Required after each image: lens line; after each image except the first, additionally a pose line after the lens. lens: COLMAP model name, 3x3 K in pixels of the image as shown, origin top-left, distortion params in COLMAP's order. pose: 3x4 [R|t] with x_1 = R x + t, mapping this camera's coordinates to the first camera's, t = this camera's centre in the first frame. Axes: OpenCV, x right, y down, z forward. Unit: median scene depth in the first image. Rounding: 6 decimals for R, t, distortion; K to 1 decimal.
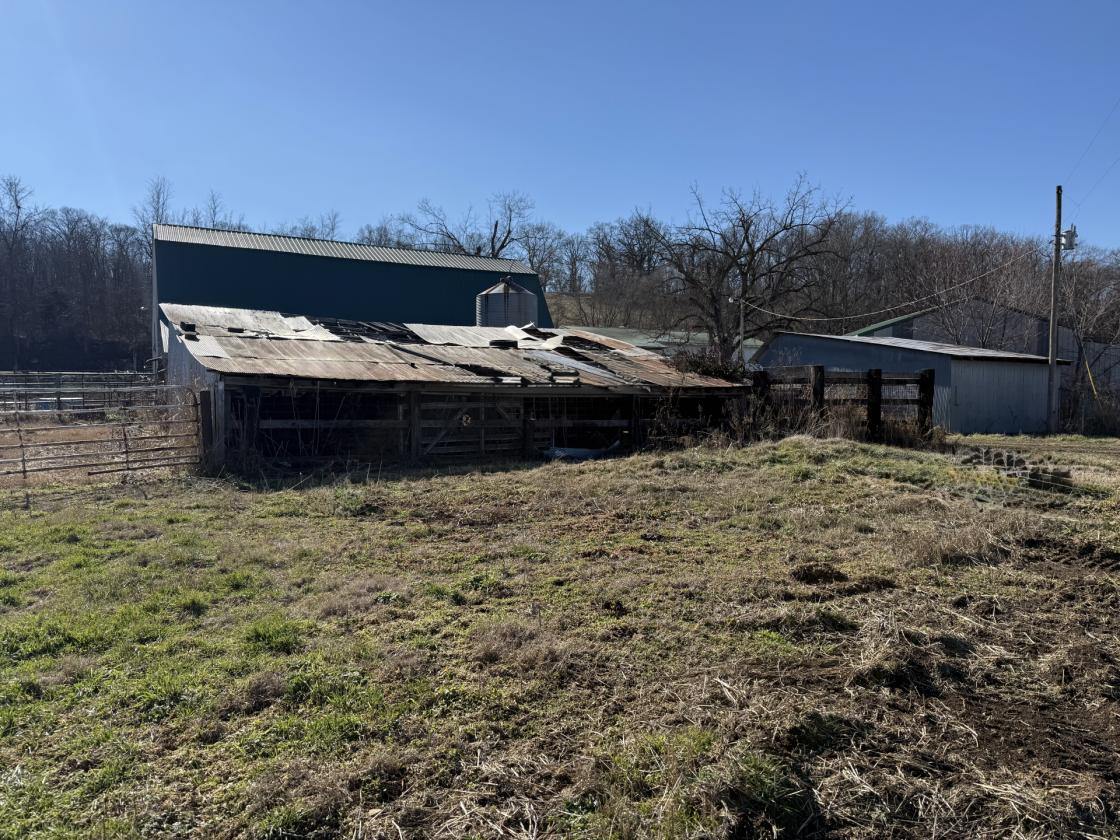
lens RADIAL K [[780.6, 0, 560.0], [0, 780.6, 420.0], [0, 0, 1]] dist [0.061248, -0.069245]
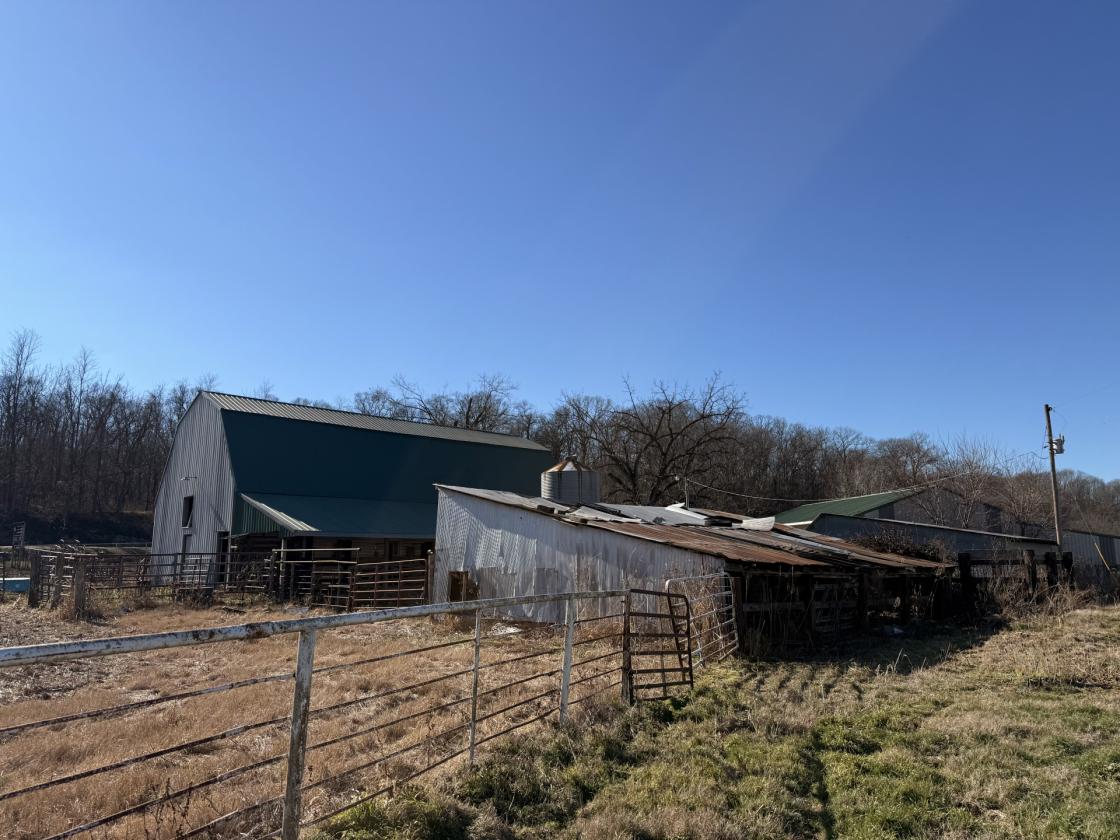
lens RADIAL K [[780.6, 0, 560.0], [0, 780.6, 420.0], [0, 0, 1]] dist [0.061248, -0.069245]
pose [[0.960912, 0.041480, 0.273729, -0.247626], [0.017750, 0.977448, -0.210430, -0.002126], [-0.276285, 0.207063, 0.938505, -0.013675]]
